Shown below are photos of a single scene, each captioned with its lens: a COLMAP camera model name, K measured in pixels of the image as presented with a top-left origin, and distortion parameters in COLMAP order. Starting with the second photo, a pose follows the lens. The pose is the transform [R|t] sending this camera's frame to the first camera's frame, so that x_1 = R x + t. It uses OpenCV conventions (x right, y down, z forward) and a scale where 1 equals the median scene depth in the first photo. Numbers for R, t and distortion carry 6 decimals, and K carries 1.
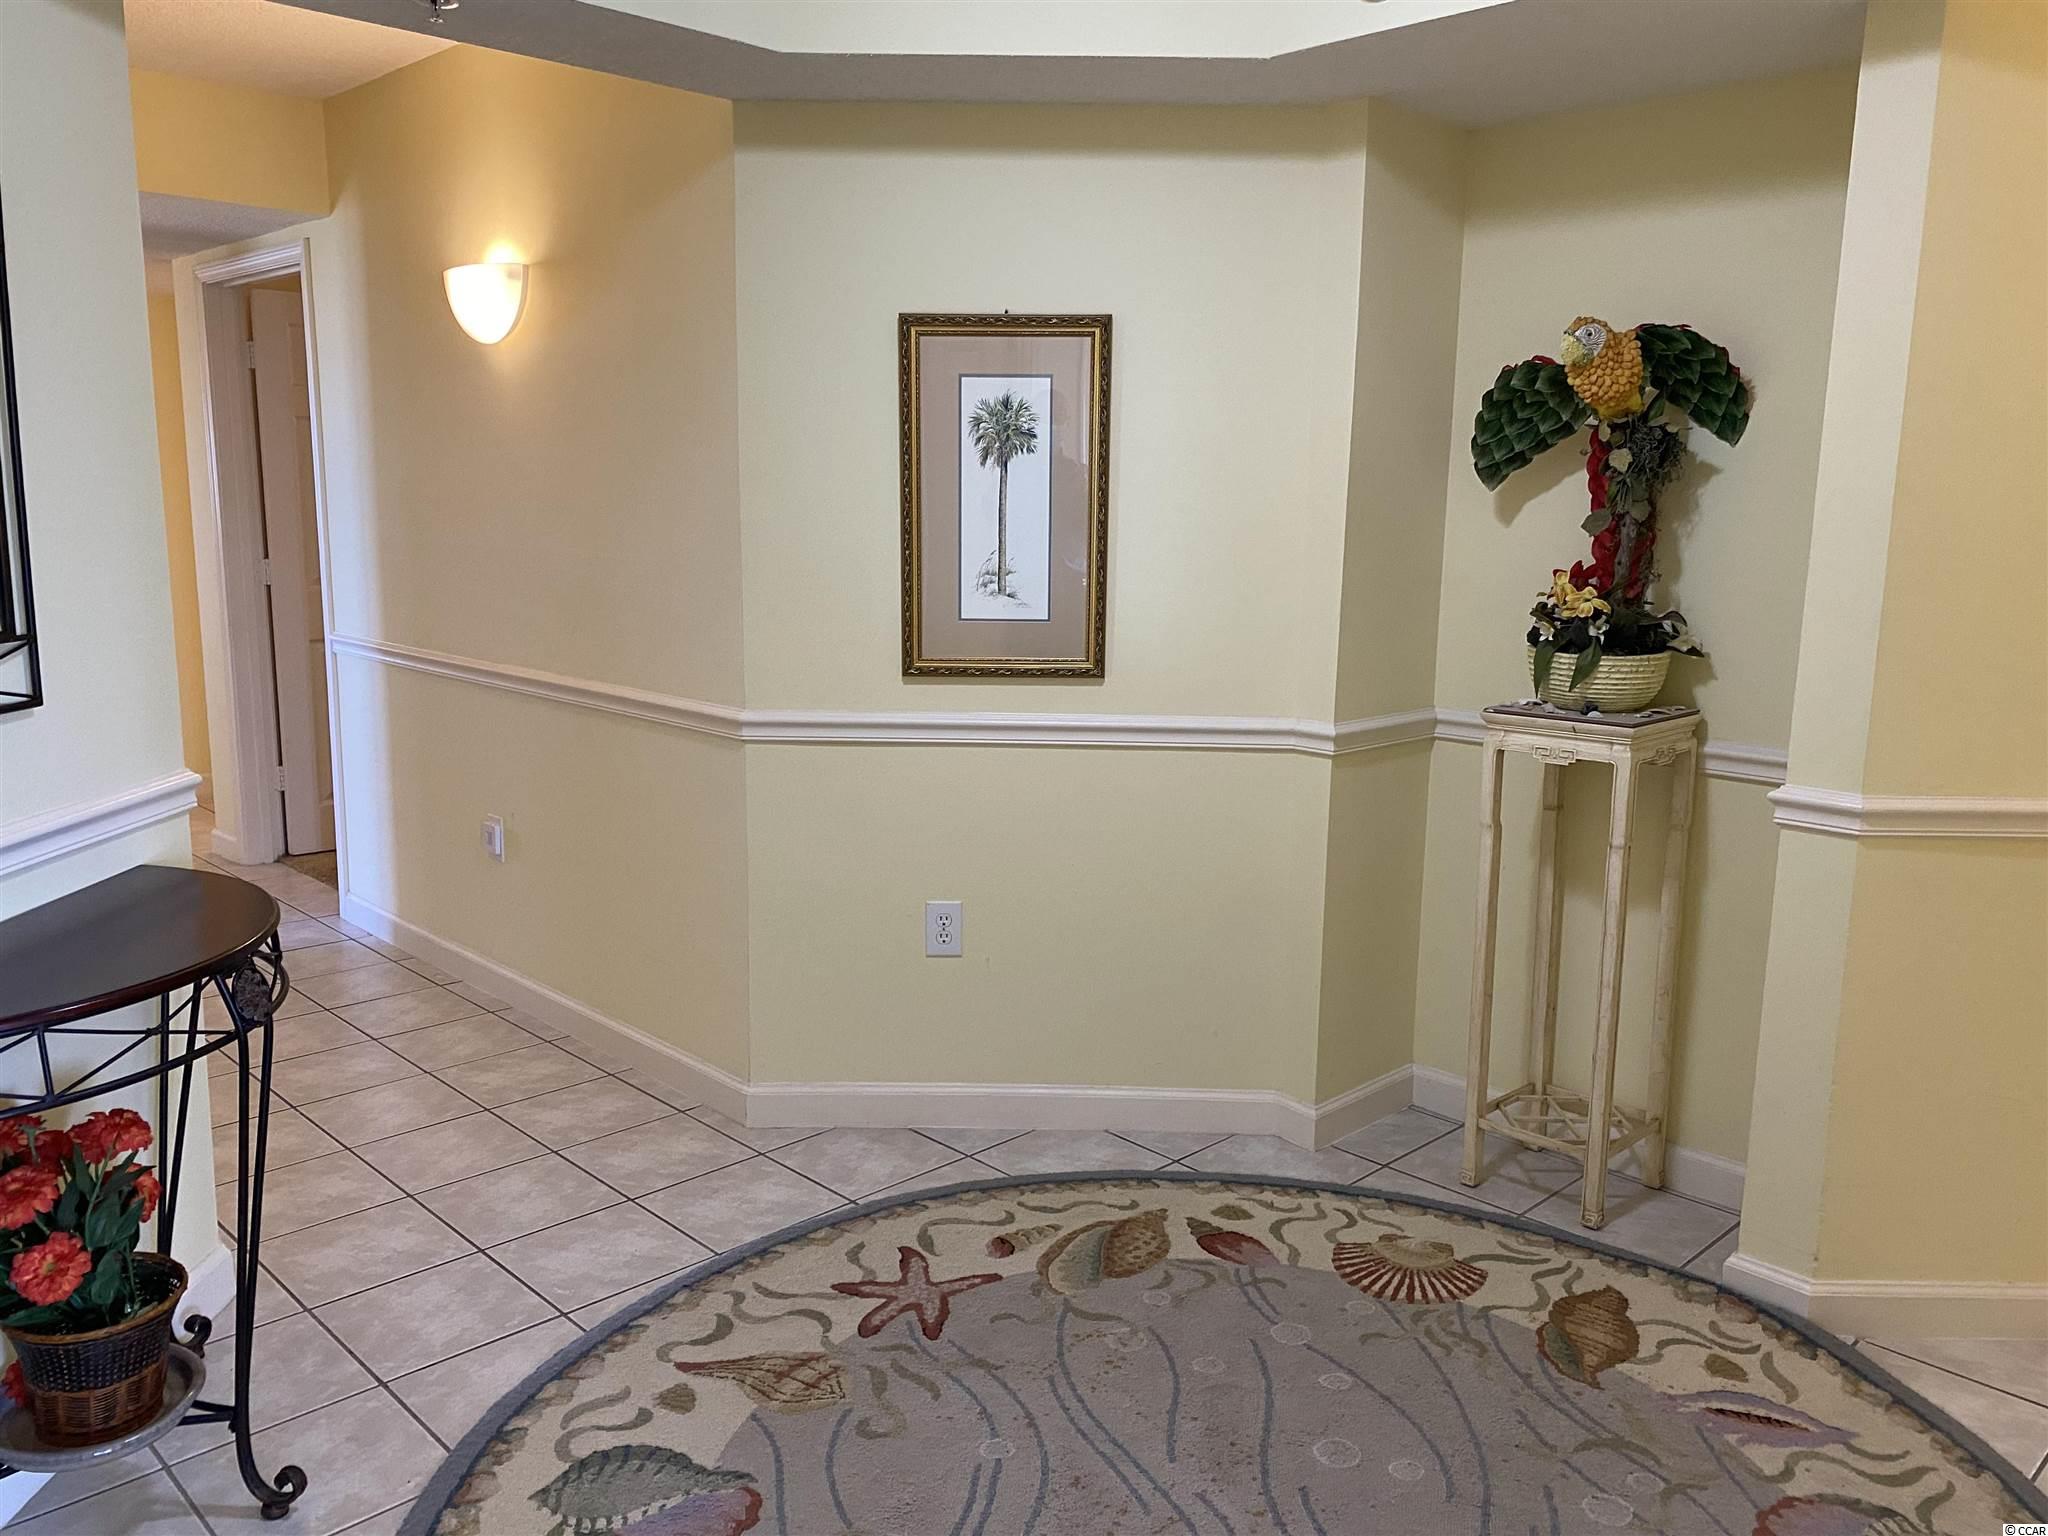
lens RADIAL K [[1581.3, 0, 1024.0], [0, 1581.3, 768.0], [0, 0, 1]] dist [0.023975, -0.009190]
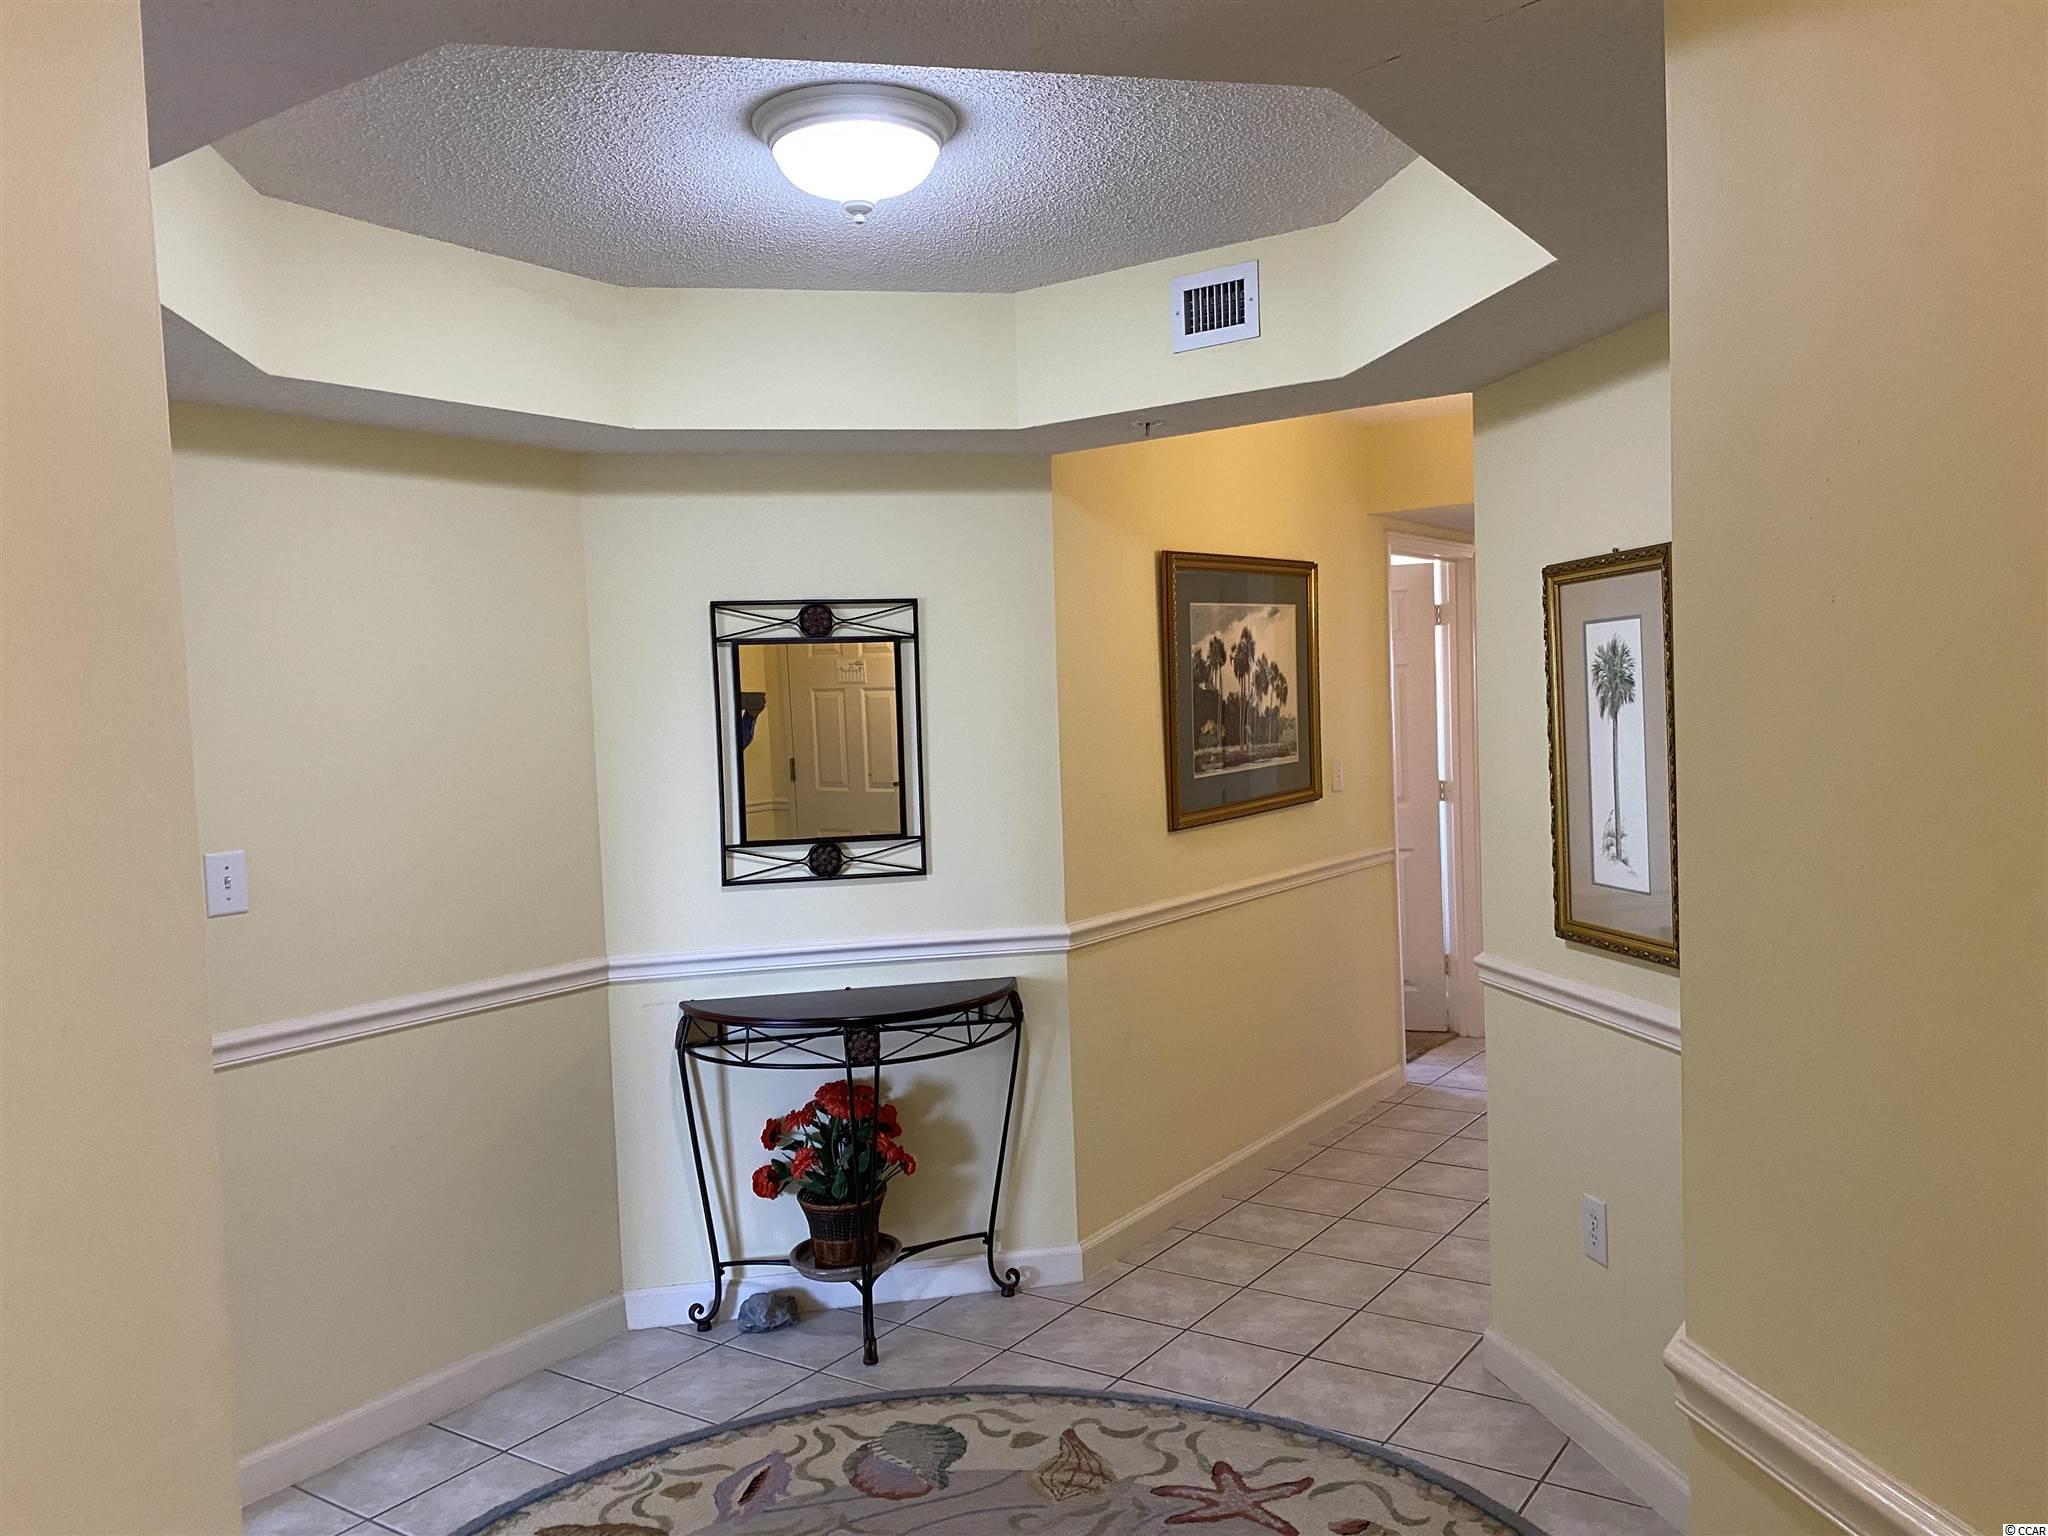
lens RADIAL K [[1581.3, 0, 1024.0], [0, 1581.3, 768.0], [0, 0, 1]] dist [0.023975, -0.009190]
pose [[0.191116, 0.018152, -0.981400, 0.880517], [-0.133484, 0.991021, -0.007665, -0.120762], [0.972449, 0.132466, 0.191823, 0.552160]]
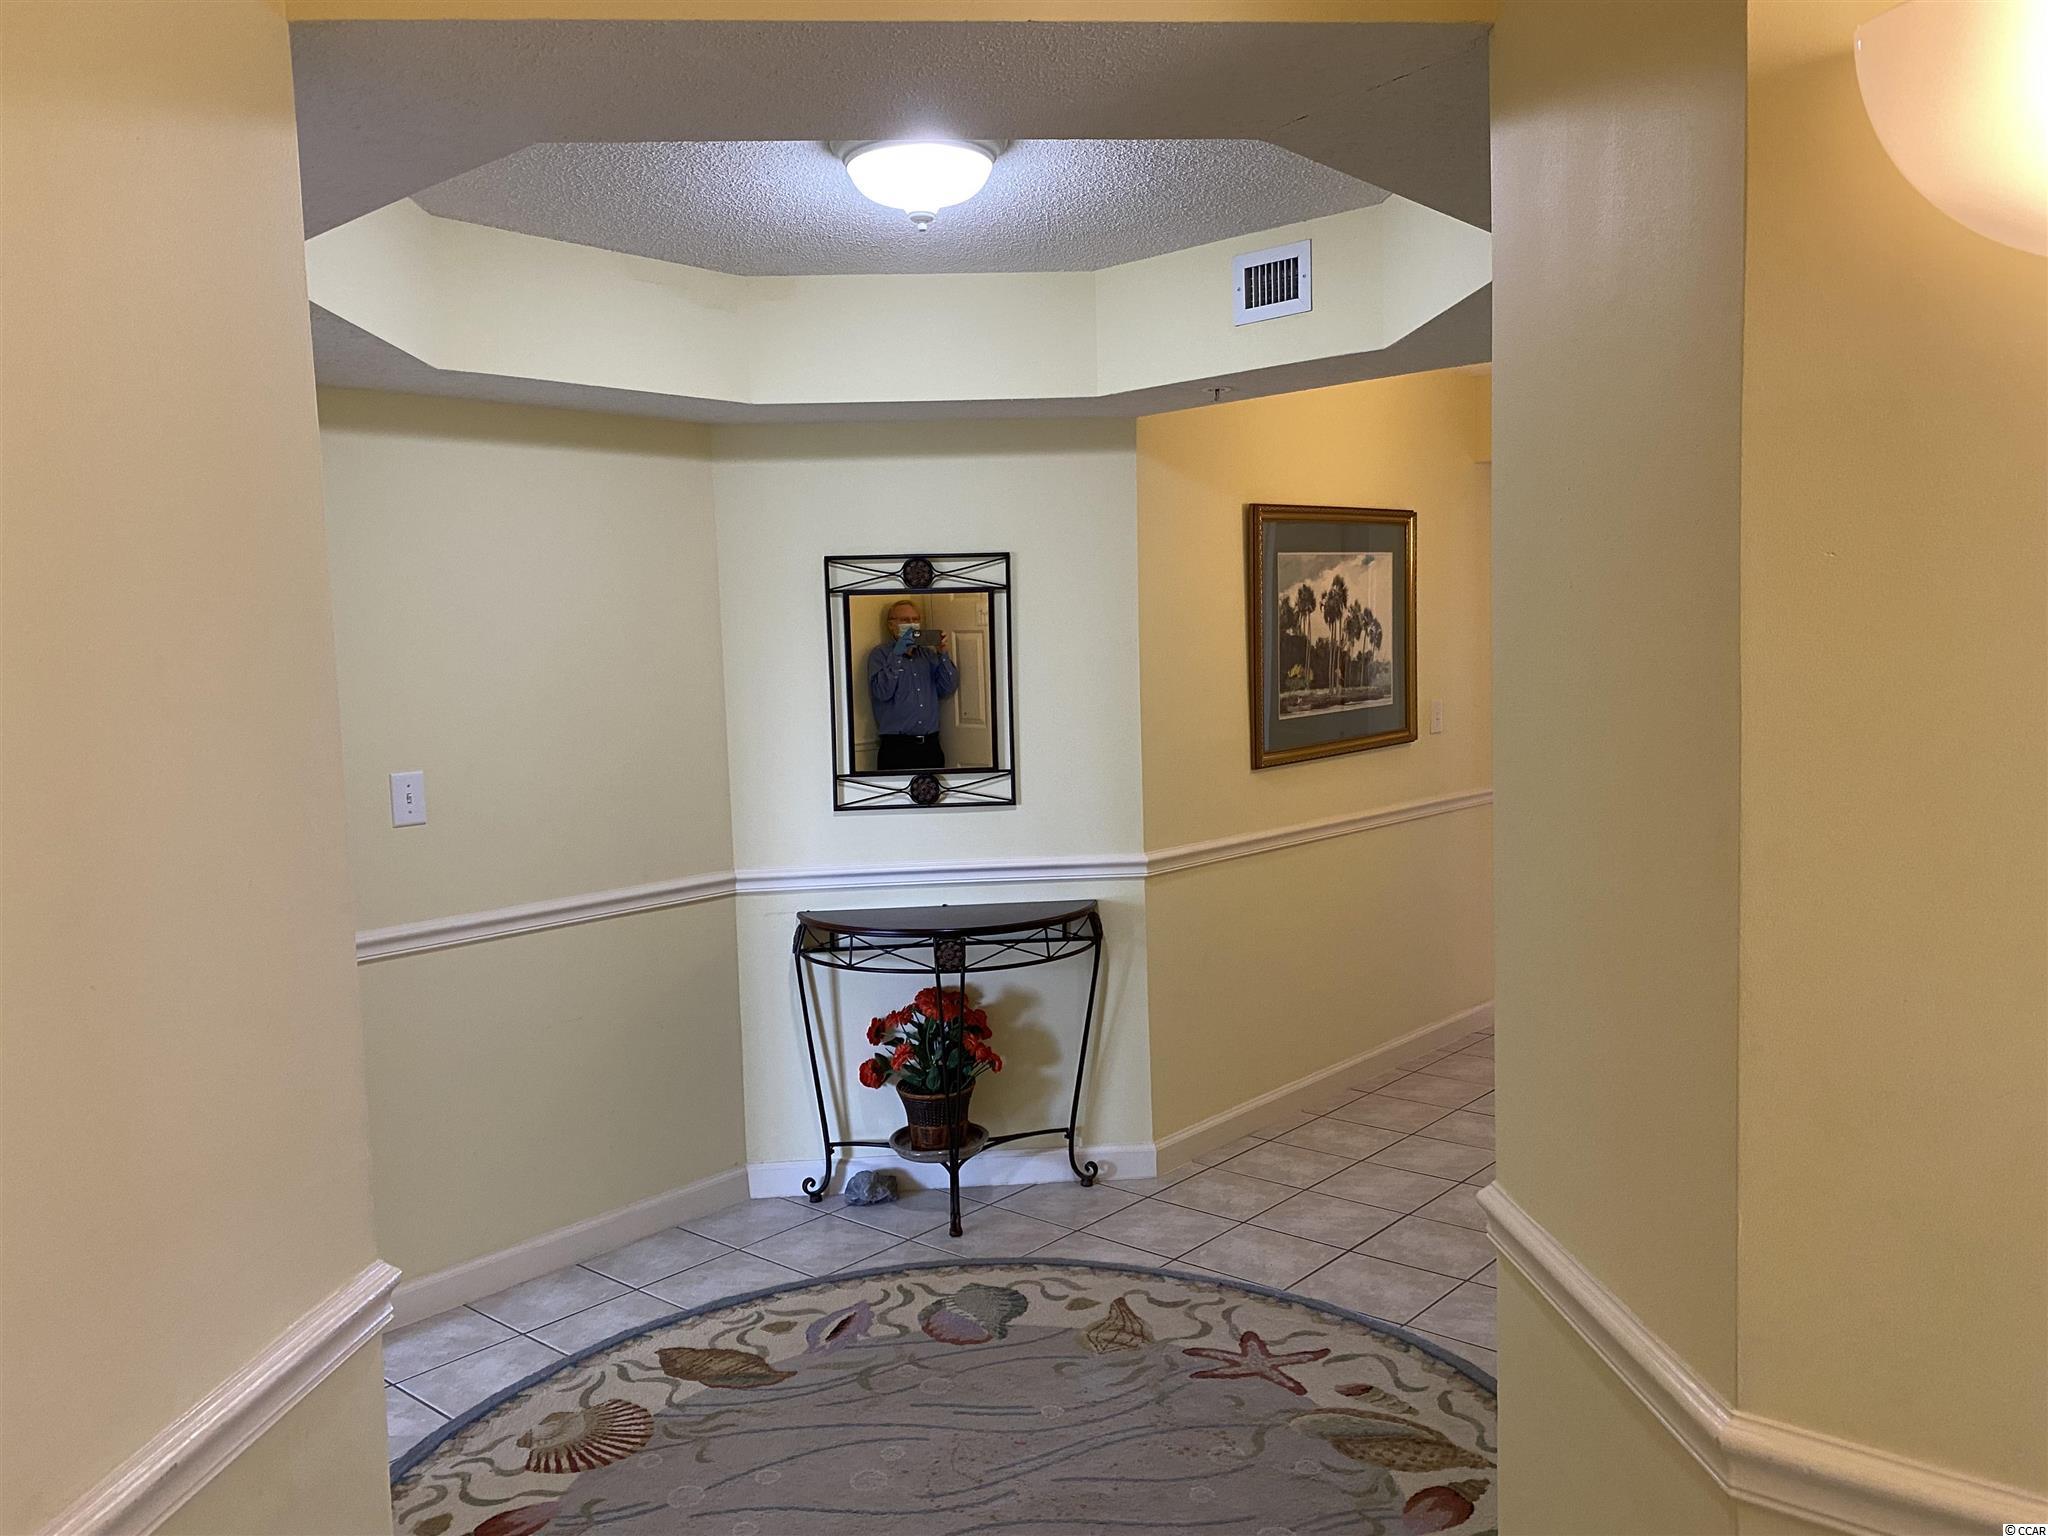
lens RADIAL K [[1572.0, 0, 1005.8], [0, 1572.0, 762.4], [0, 0, 1]] dist [0.099503, -0.206335]
pose [[0.067148, 0.057032, -0.996112, 1.015726], [-0.143743, 0.988503, 0.046907, -0.136442], [0.987334, 0.140034, 0.074574, 0.615964]]
